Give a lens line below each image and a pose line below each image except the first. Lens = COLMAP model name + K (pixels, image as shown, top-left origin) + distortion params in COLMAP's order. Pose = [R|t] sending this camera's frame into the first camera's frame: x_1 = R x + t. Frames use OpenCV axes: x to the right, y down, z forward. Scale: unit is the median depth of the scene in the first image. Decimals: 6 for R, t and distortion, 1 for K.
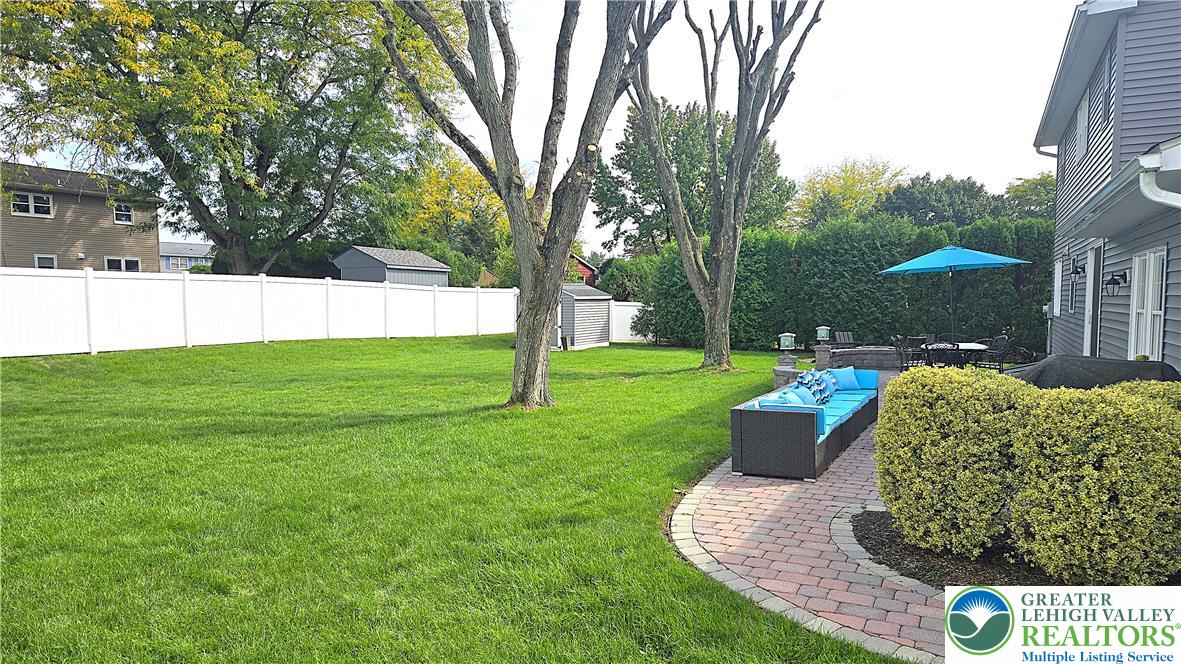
lens RADIAL K [[828.4, 0, 564.1], [0, 828.4, 362.0], [0, 0, 1]] dist [0.102037, -0.104850]
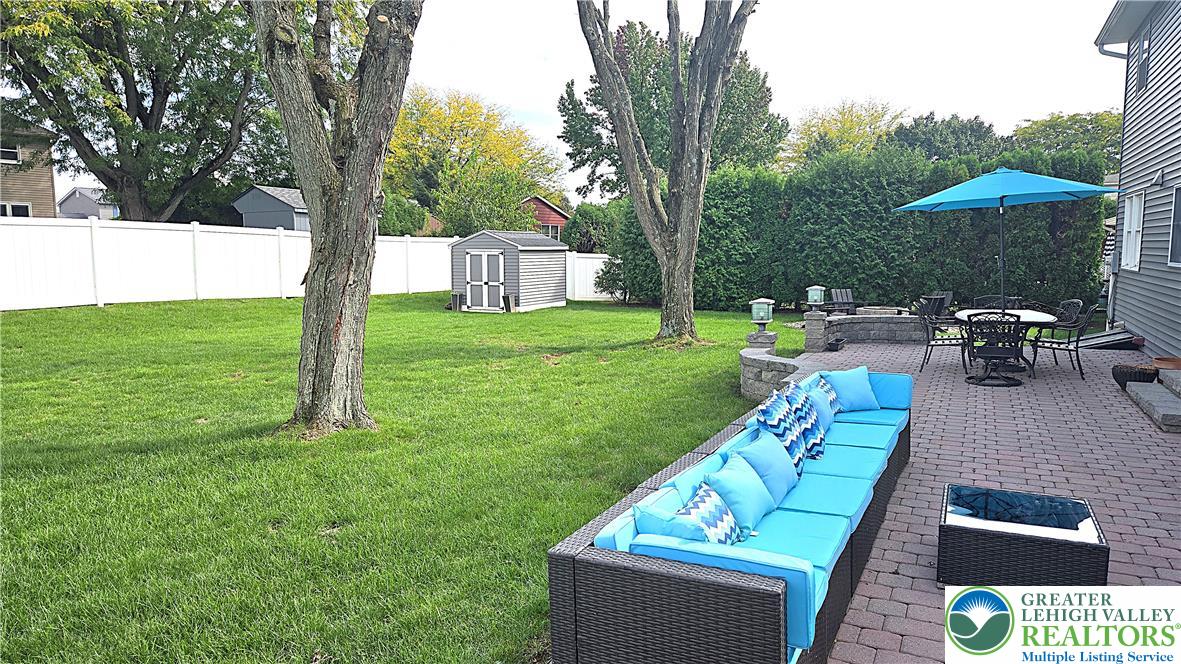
lens RADIAL K [[819.5, 0, 573.0], [0, 819.5, 350.7], [0, 0, 1]] dist [0.088328, -0.079003]
pose [[0.999912, -0.003780, 0.012723, 0.046670], [0.003207, 0.998994, 0.044733, -0.009949], [-0.012879, -0.044688, 0.998918, 0.147821]]
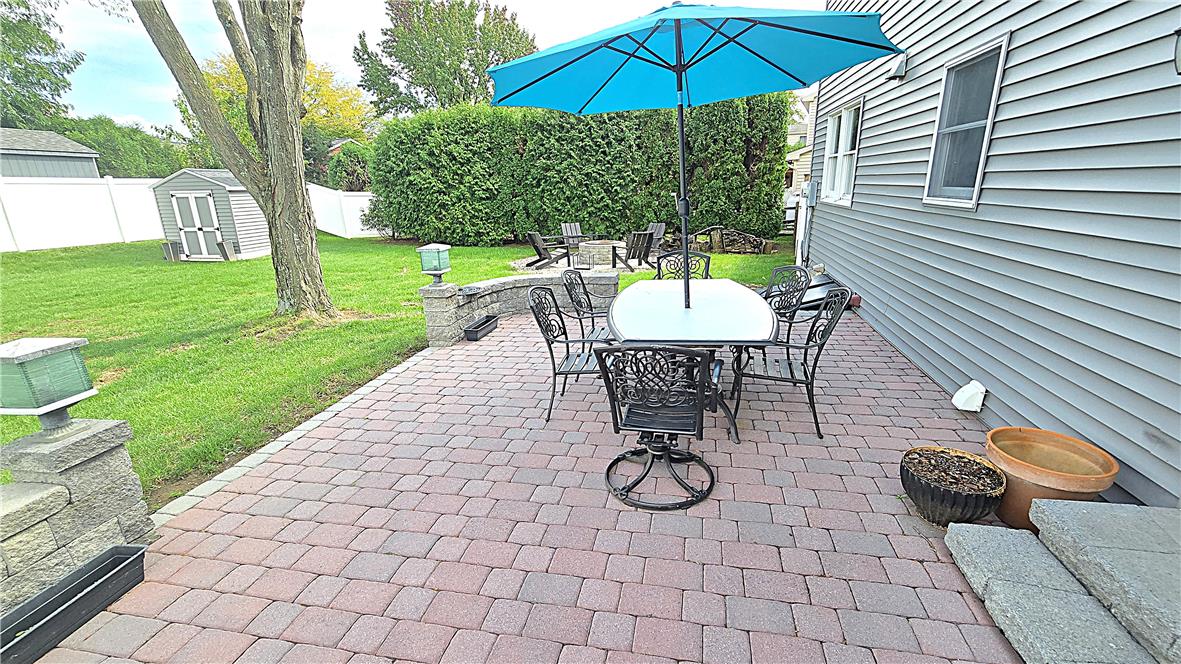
lens RADIAL K [[529.3, 0, 593.9], [0, 529.3, 352.5], [0, 0, 1]] dist [0.001086, -0.000222]
pose [[0.962866, -0.102112, 0.249923, 0.165440], [0.043030, 0.971925, 0.231324, -0.025158], [-0.266528, -0.211979, 0.940228, 0.359627]]
